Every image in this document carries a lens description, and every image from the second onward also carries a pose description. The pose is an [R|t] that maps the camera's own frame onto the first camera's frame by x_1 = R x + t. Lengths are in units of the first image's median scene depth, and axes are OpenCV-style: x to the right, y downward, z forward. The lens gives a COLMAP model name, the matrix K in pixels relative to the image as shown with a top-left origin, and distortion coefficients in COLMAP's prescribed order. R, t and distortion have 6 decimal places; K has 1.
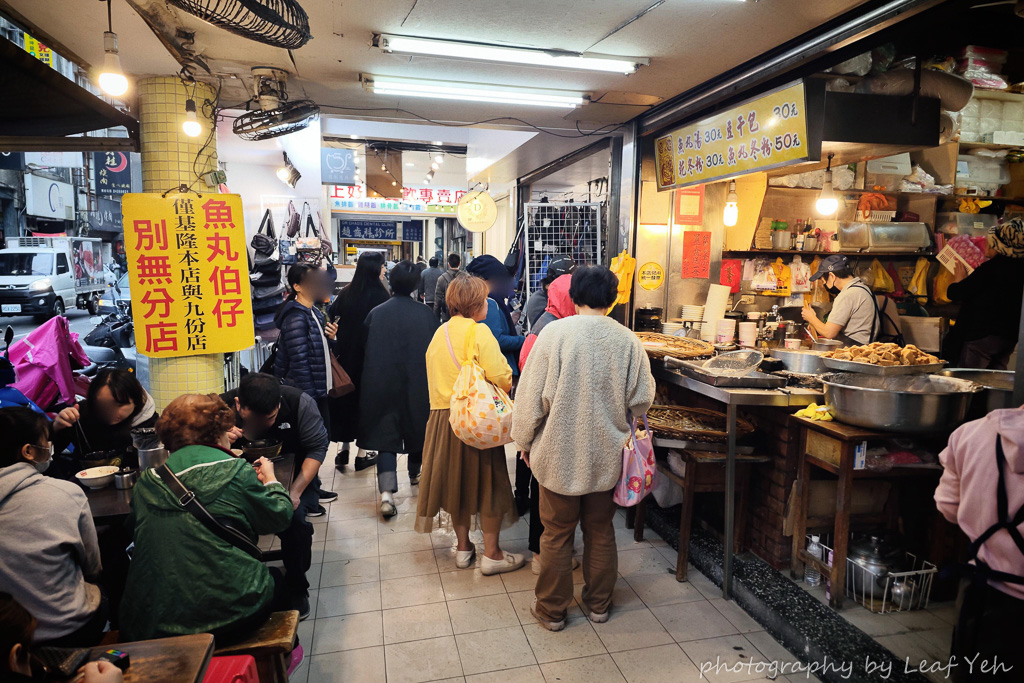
lens RADIAL K [[689.7, 0, 514.6], [0, 689.7, 337.6], [0, 0, 1]] dist [0.009687, -0.004216]
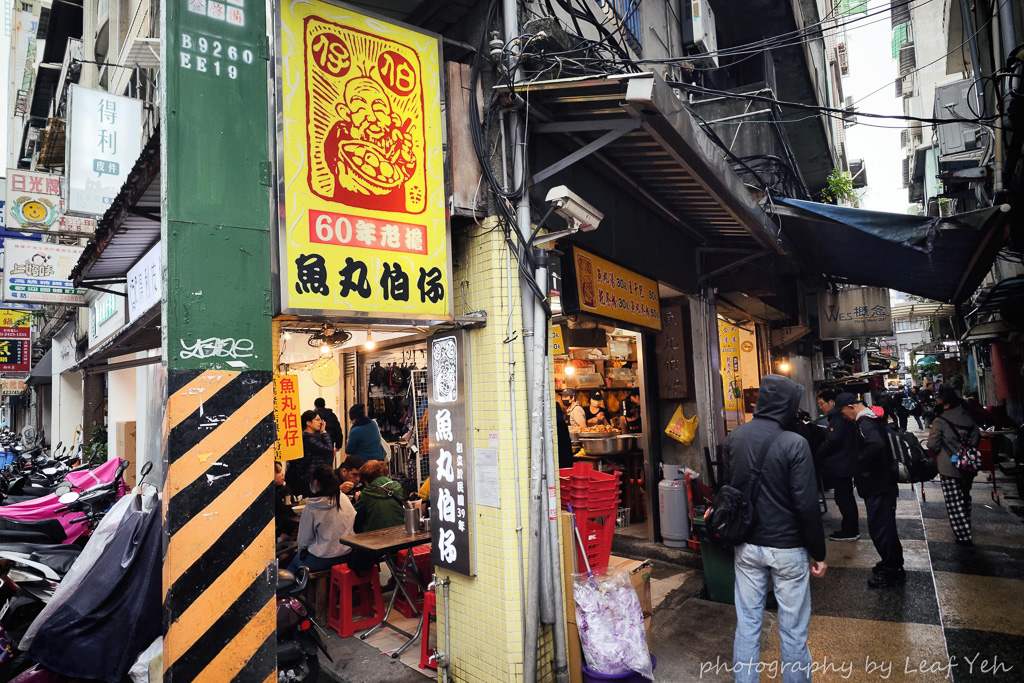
lens RADIAL K [[689.7, 0, 512.1], [0, 689.7, 340.7], [0, 0, 1]] dist [0.009687, -0.004216]
pose [[0.904090, -0.018722, 0.426932, -0.533257], [0.103400, 0.978938, -0.176036, 0.076327], [-0.414644, 0.203297, 0.886984, -0.752123]]
